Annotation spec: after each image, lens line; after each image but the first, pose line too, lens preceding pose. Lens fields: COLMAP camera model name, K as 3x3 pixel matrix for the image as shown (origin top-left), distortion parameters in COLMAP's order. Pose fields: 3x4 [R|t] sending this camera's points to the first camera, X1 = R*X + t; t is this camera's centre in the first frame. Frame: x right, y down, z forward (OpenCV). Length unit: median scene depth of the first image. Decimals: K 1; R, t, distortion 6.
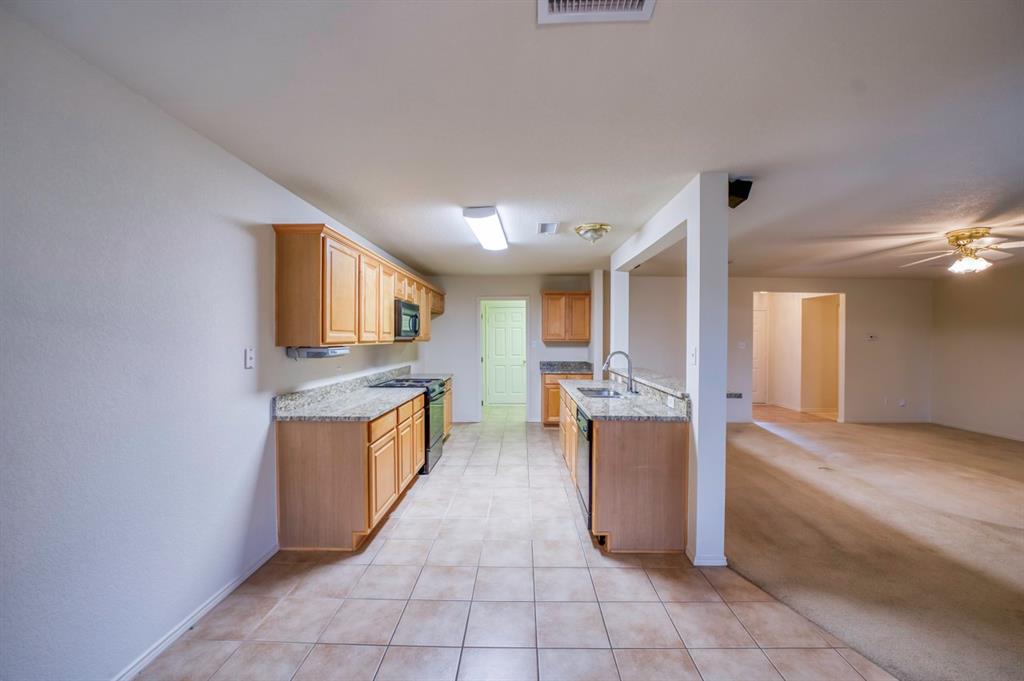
lens RADIAL K [[423.6, 0, 512.0], [0, 423.6, 340.5], [0, 0, 1]] dist [-0.010993, 0.000155]
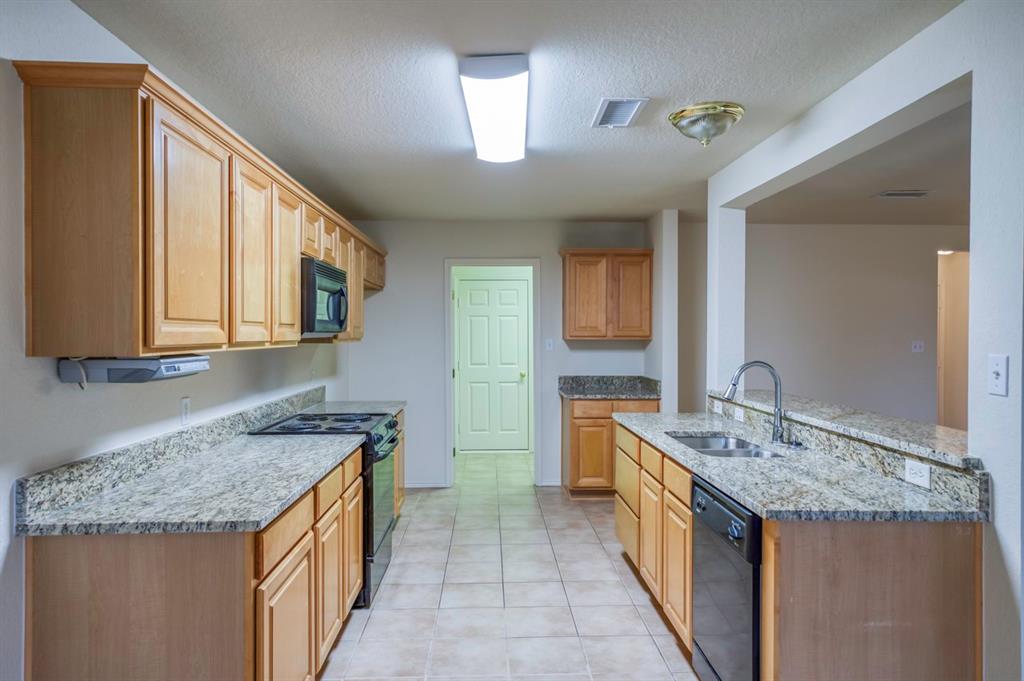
lens RADIAL K [[686.1, 0, 512.0], [0, 686.1, 340.5], [0, 0, 1]] dist [0.029866, -0.000055]
pose [[0.998600, -0.001526, 0.052876, -0.077325], [0.001285, 0.999989, 0.004600, -0.003098], [-0.052882, -0.004526, 0.998590, 0.190223]]
